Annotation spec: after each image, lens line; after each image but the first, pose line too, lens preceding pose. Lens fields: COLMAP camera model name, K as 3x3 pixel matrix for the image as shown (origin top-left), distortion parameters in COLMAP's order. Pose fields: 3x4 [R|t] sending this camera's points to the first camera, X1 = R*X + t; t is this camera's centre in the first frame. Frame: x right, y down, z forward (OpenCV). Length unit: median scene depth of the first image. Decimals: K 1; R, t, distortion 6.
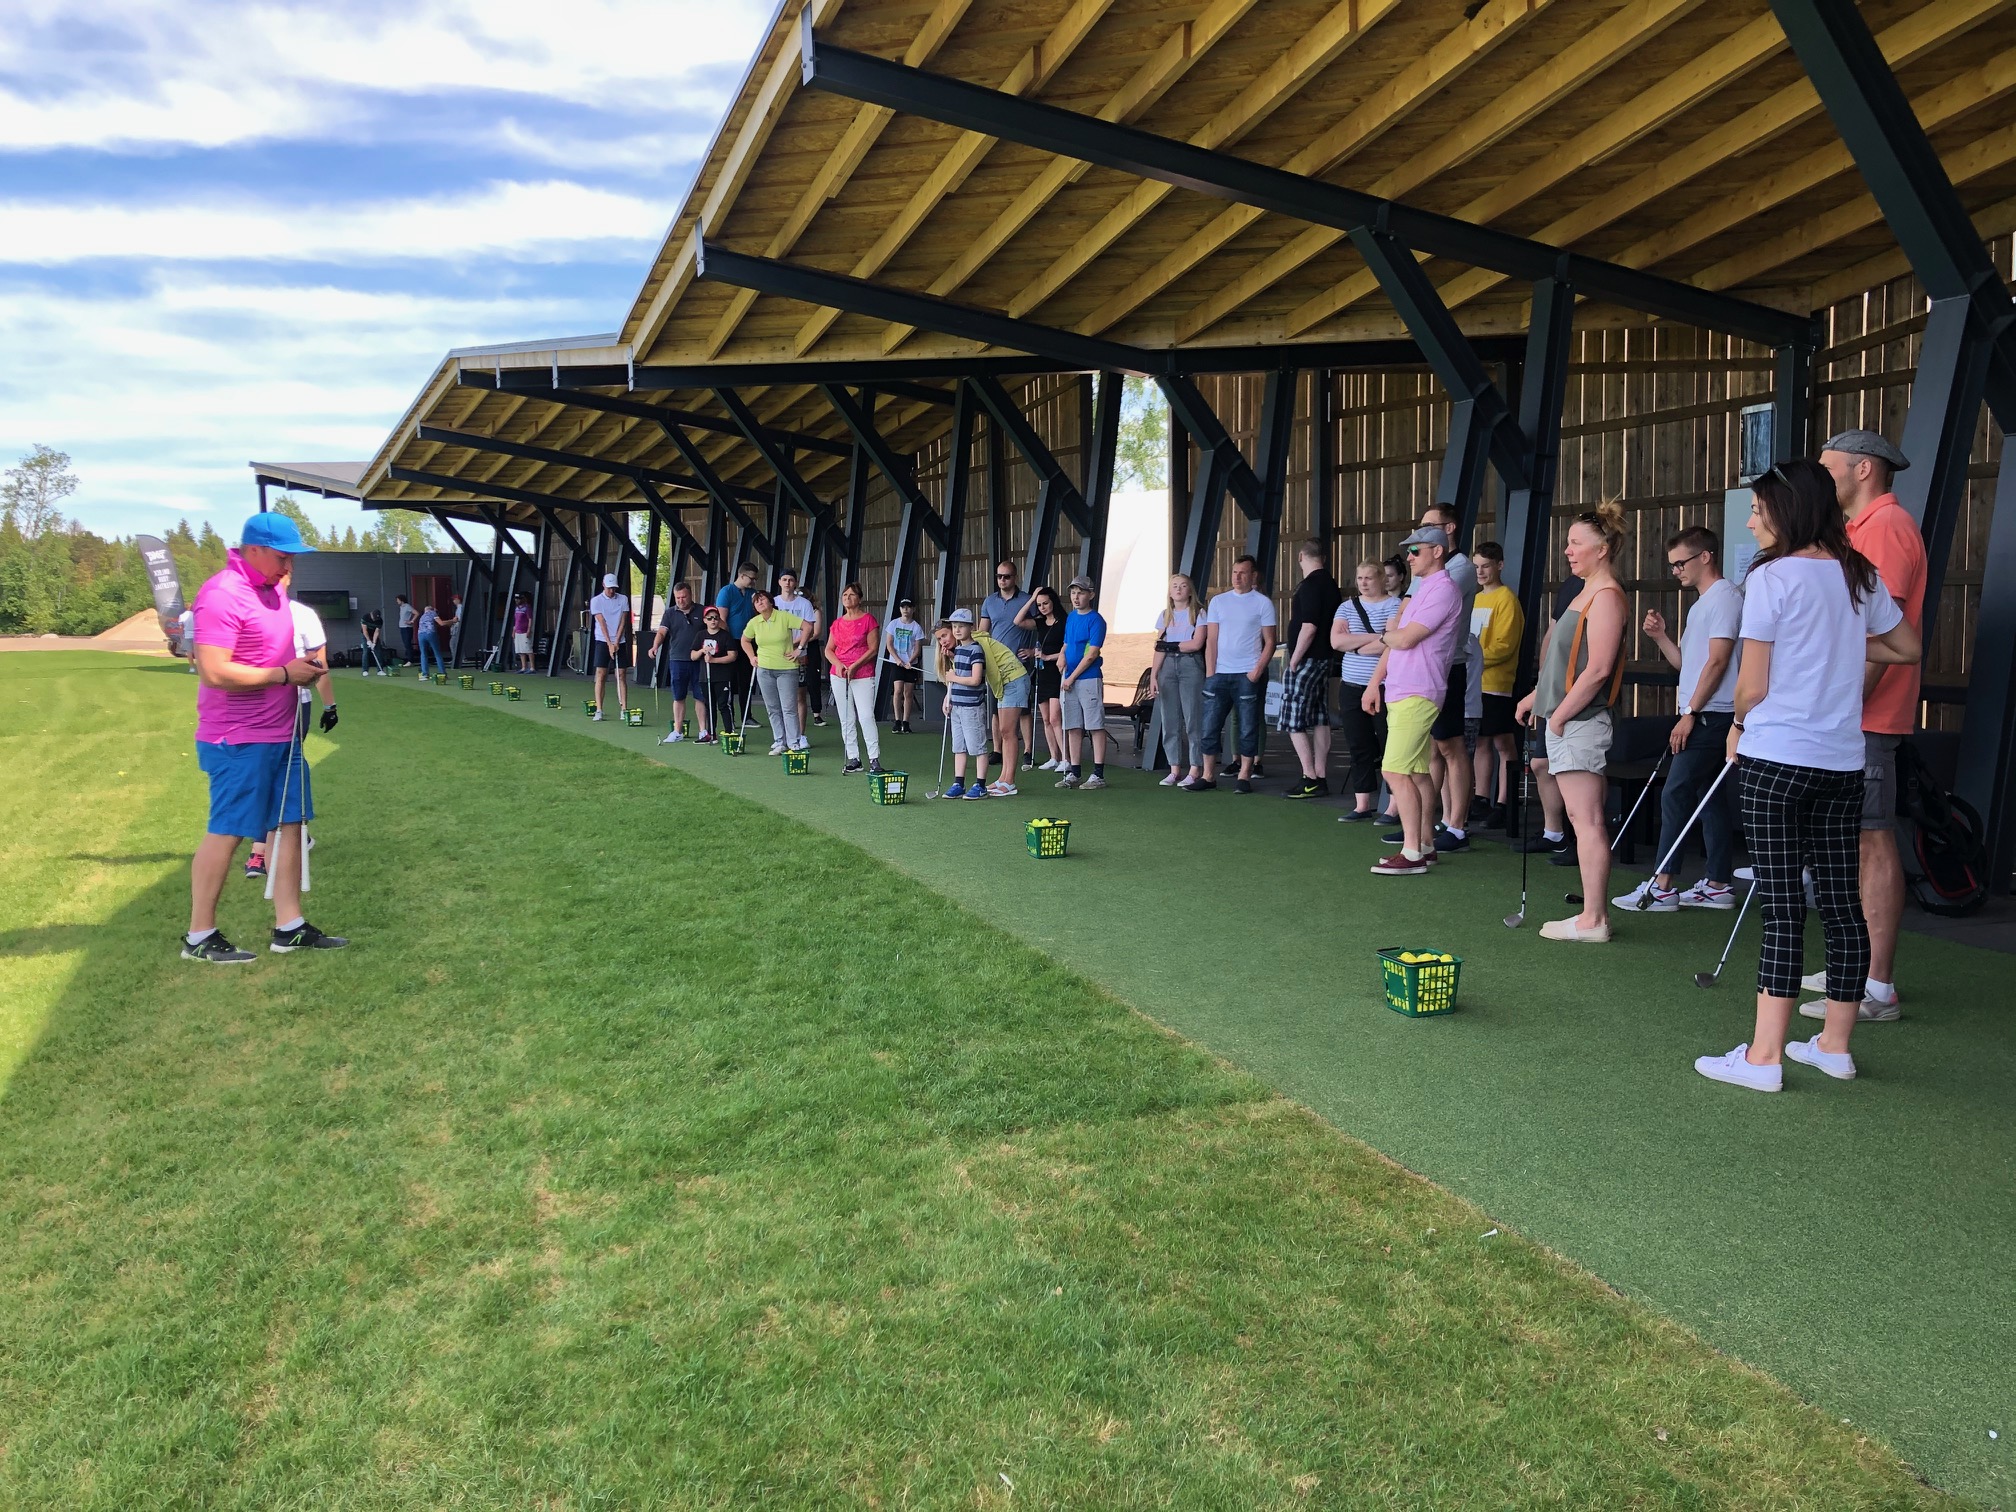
lens RADIAL K [[1657.0, 0, 1008.0], [0, 1657.0, 756.0], [0, 0, 1]] dist [0.055649, -0.008611]
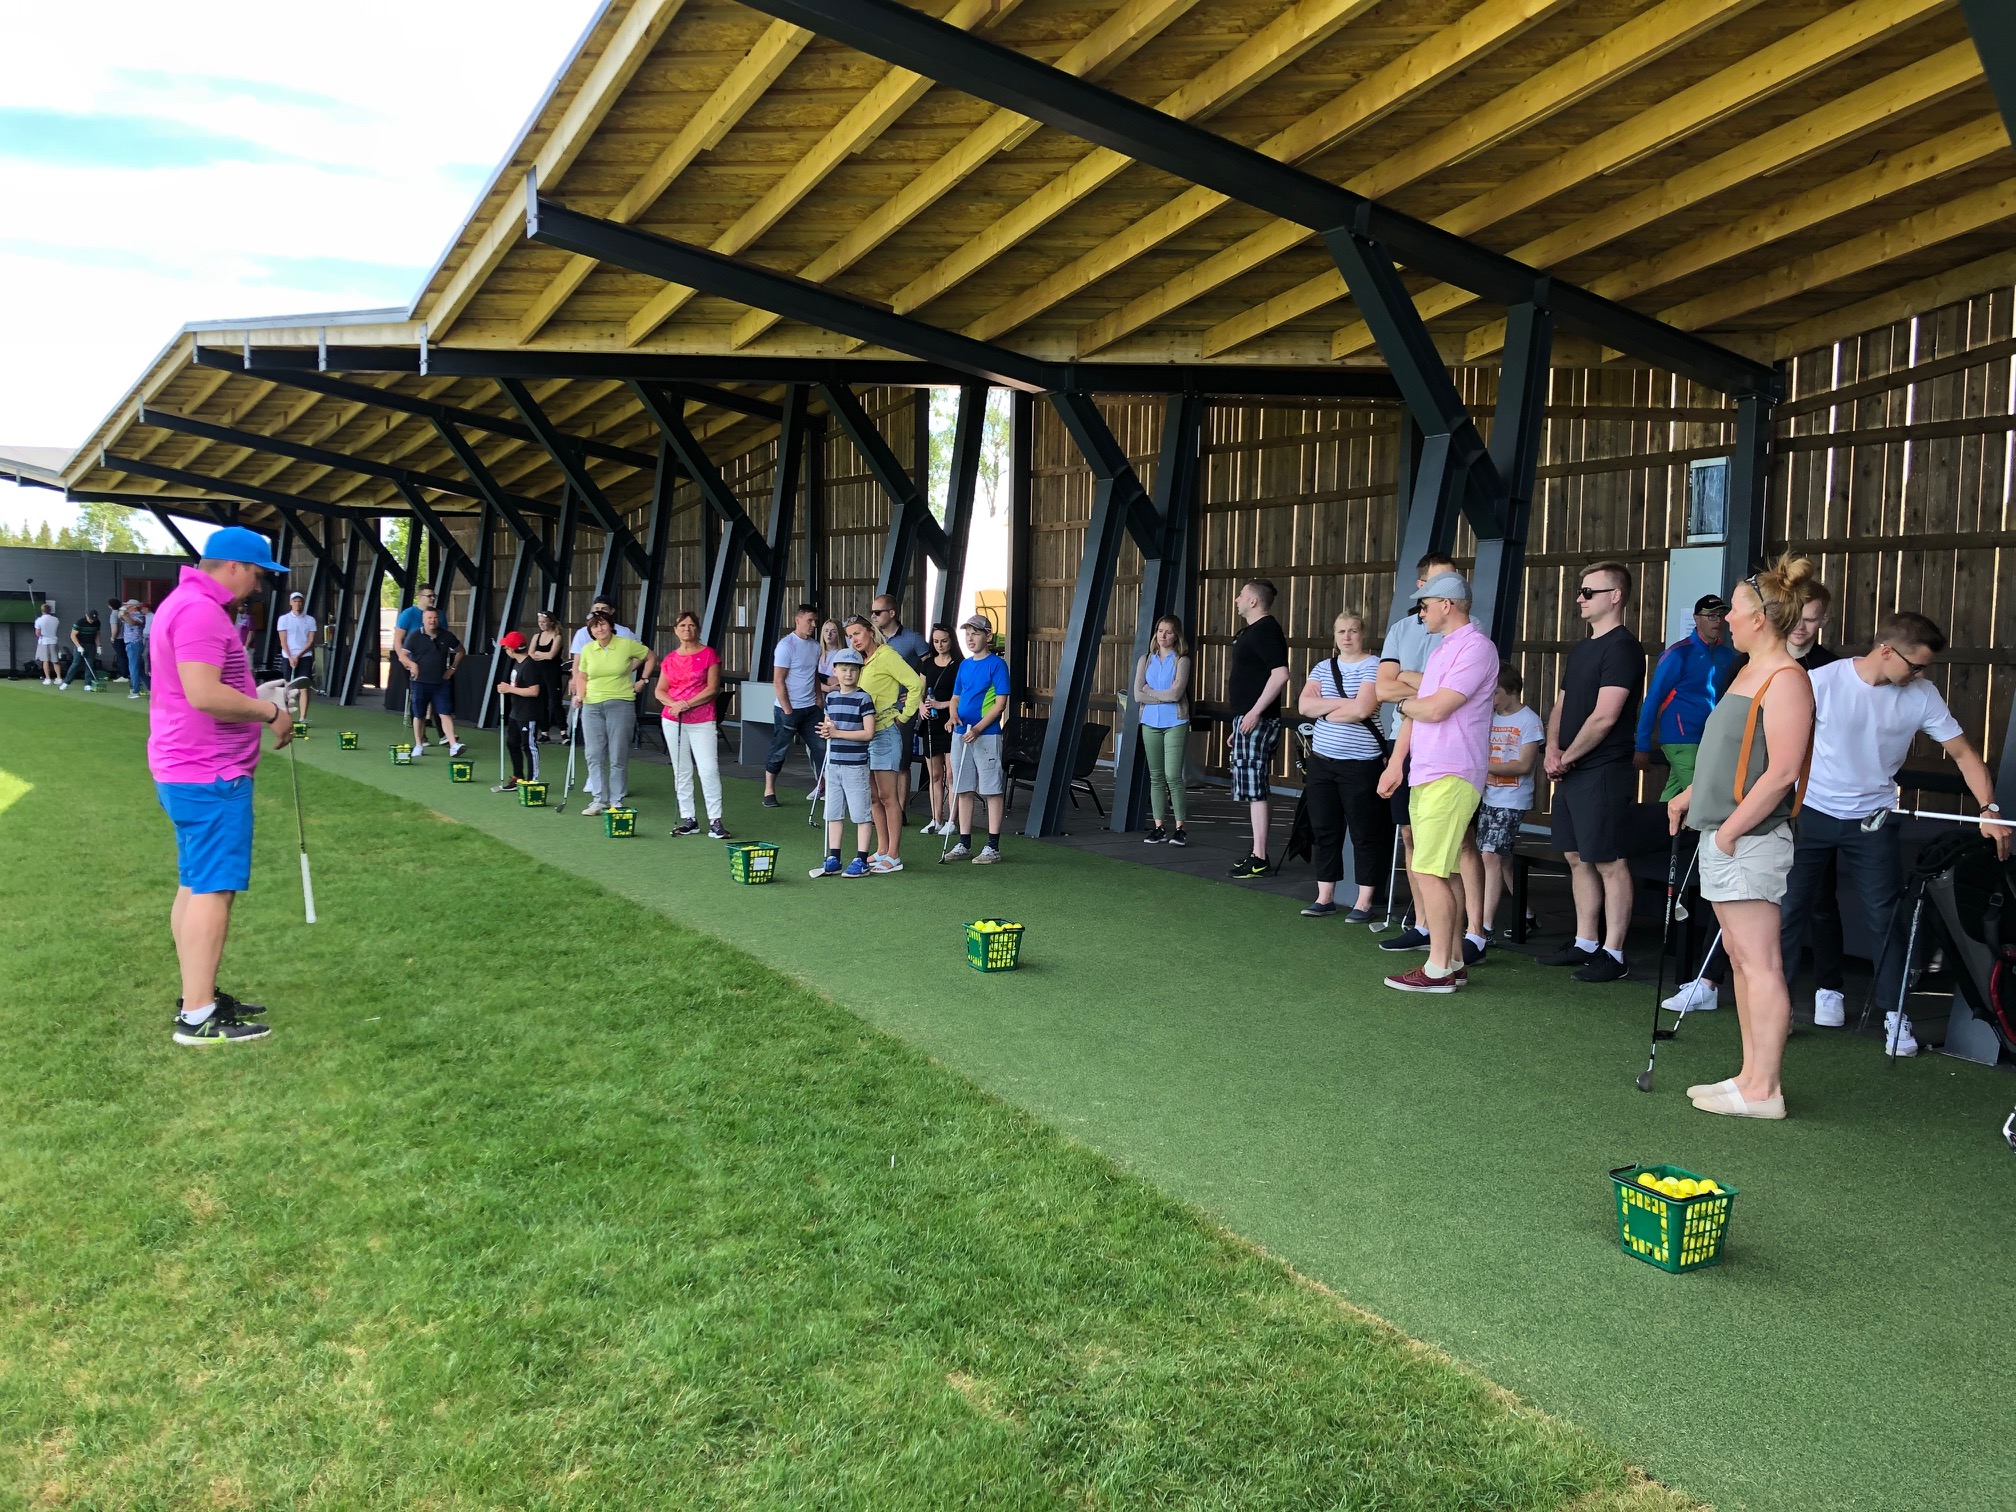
lens RADIAL K [[1679.1, 0, 1020.9], [0, 1679.1, 750.2], [0, 0, 1]] dist [0.032977, 0.007656]
pose [[0.988572, 0.024538, 0.148736, -0.061043], [-0.021167, 0.999483, -0.024205, -0.017867], [-0.149253, 0.020780, 0.988581, 0.137184]]
